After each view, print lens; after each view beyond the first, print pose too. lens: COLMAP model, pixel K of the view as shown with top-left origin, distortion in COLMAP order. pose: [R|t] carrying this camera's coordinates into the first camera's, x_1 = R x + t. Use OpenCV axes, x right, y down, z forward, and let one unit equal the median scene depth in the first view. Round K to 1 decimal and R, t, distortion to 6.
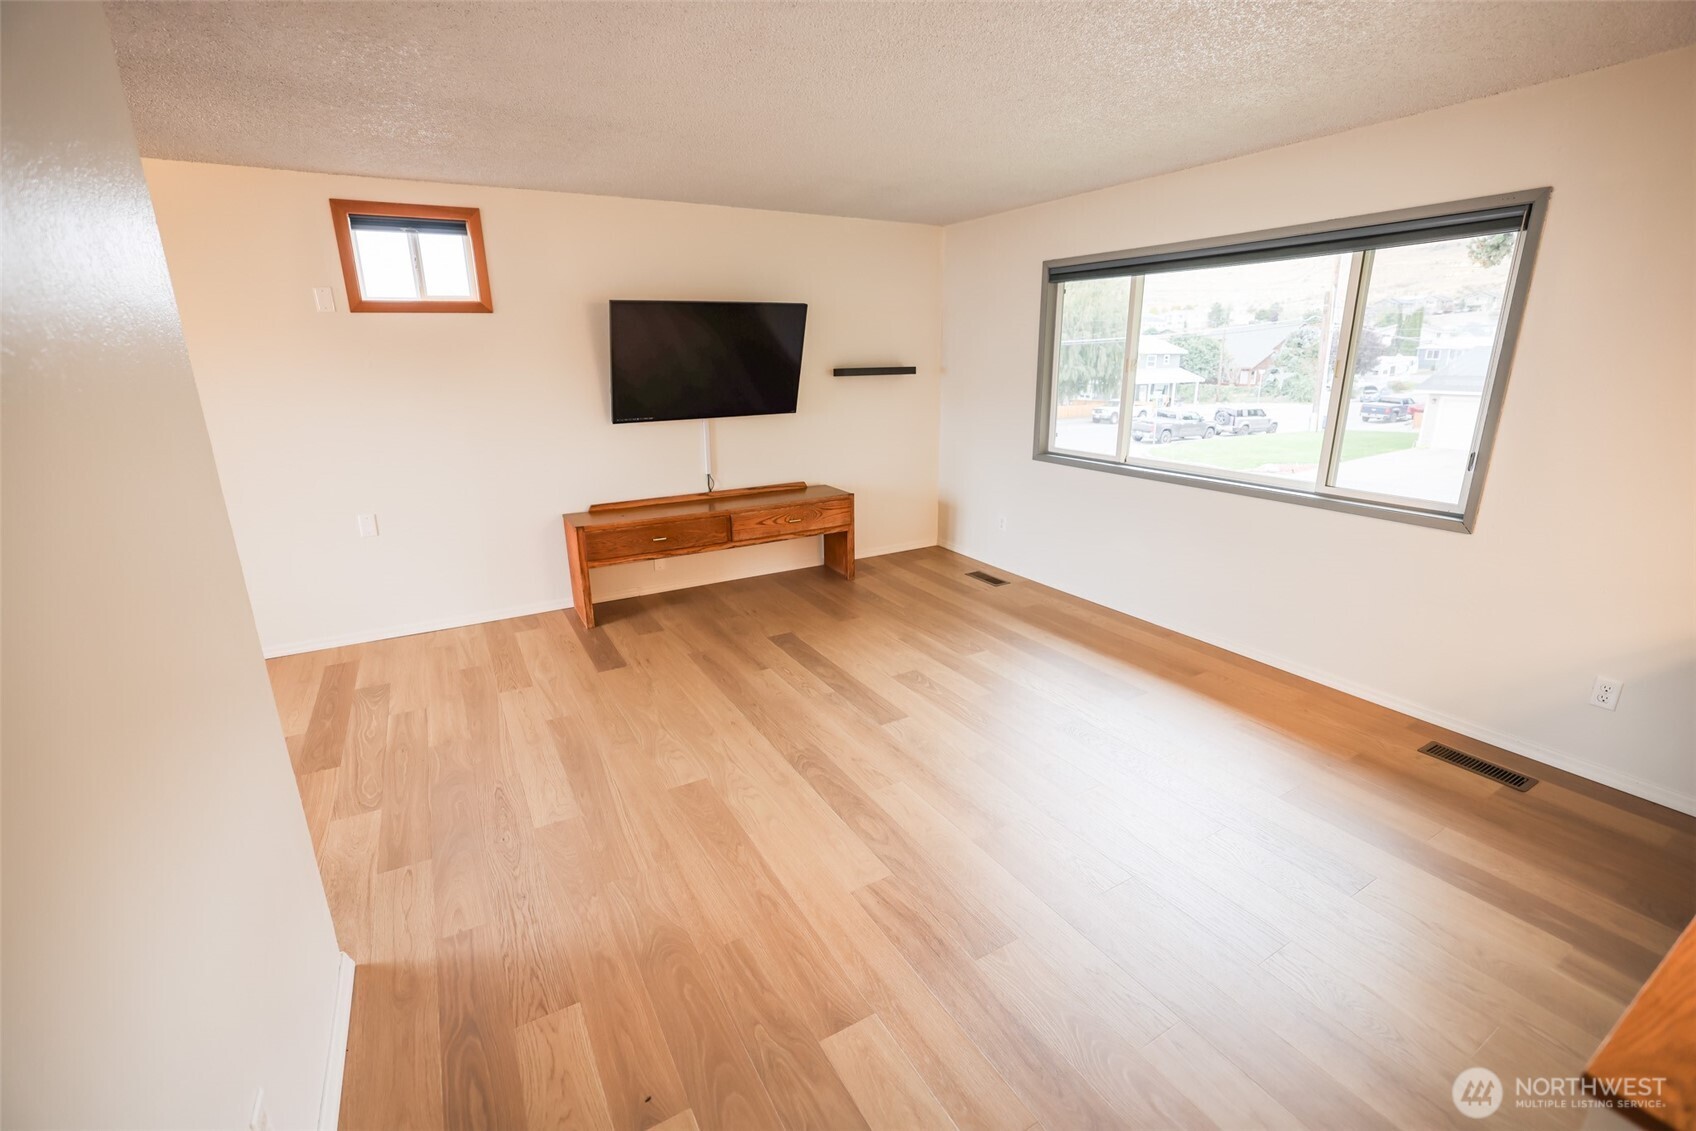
lens RADIAL K [[727.7, 0, 842.2], [0, 727.7, 563.3], [0, 0, 1]] dist [-0.042825, 0.014766]
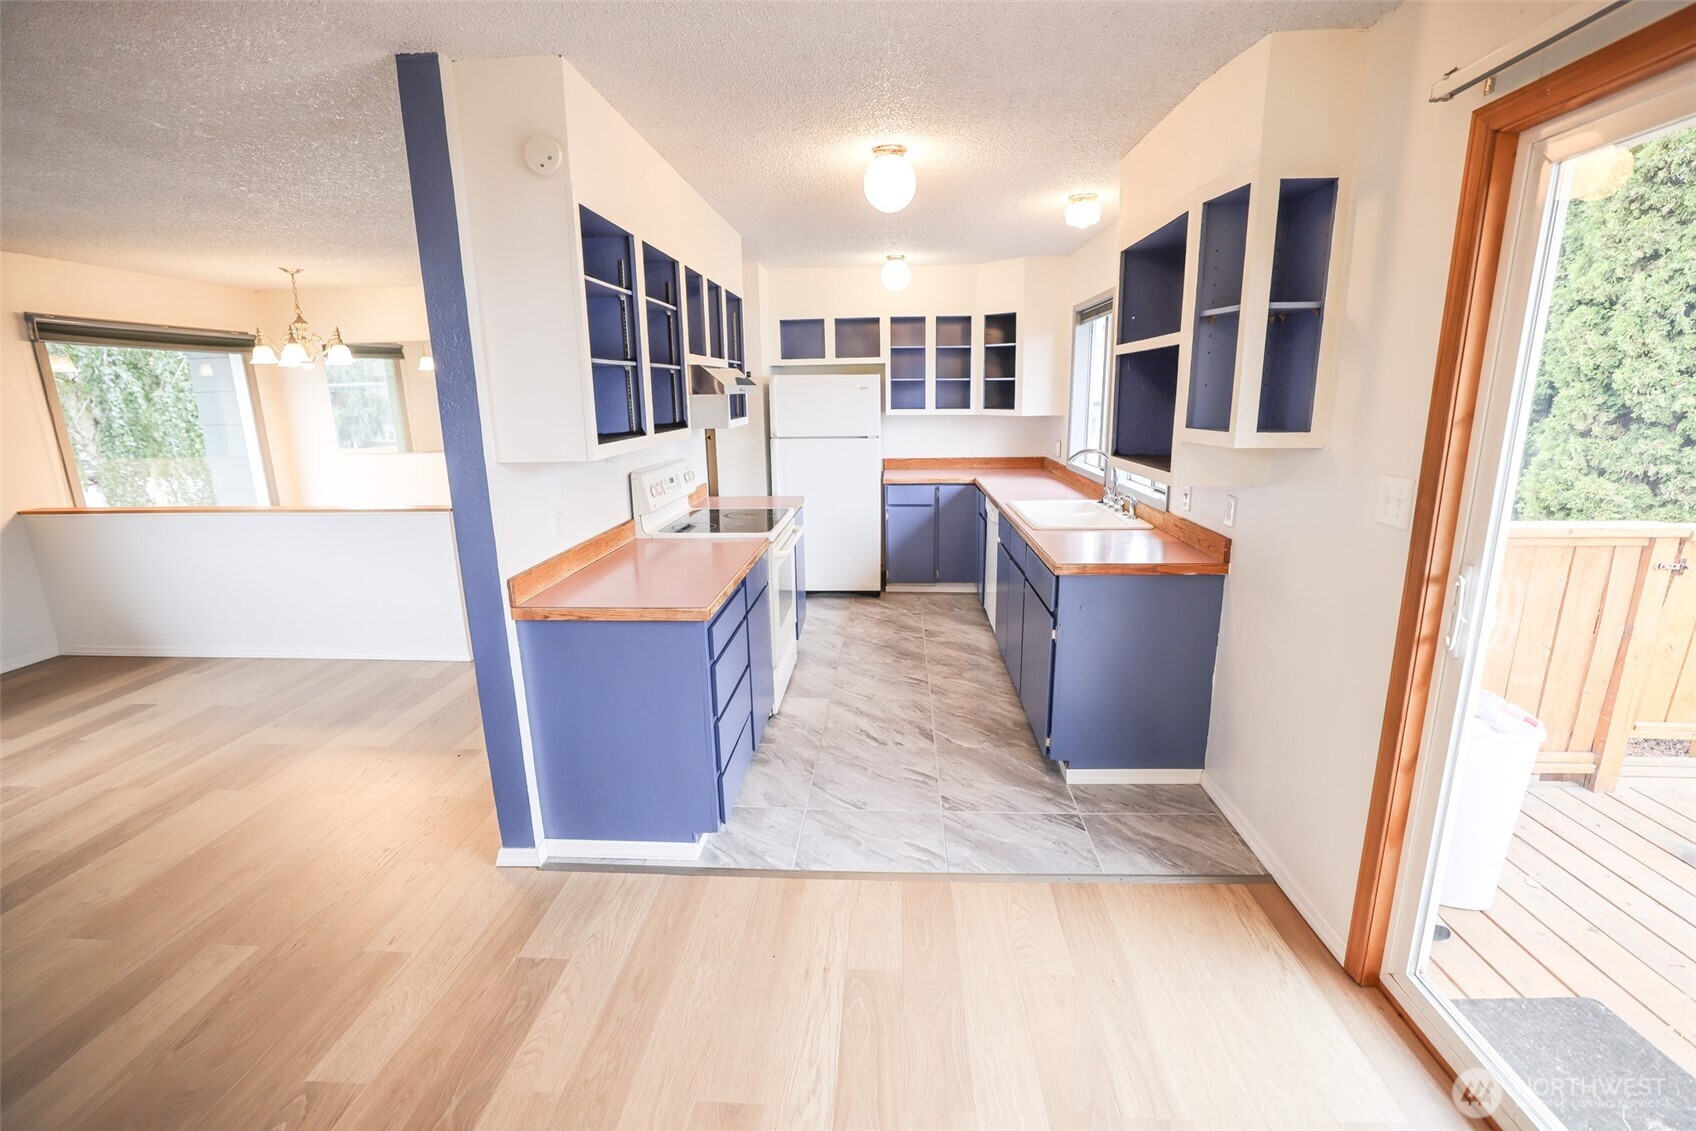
lens RADIAL K [[721.1, 0, 853.9], [0, 721.1, 560.2], [0, 0, 1]] dist [-0.043303, 0.014204]
pose [[-0.843255, -0.096805, 0.528725, -0.902205], [0.172399, 0.882973, 0.436621, -0.173510], [-0.509116, 0.459334, -0.727882, 0.664539]]
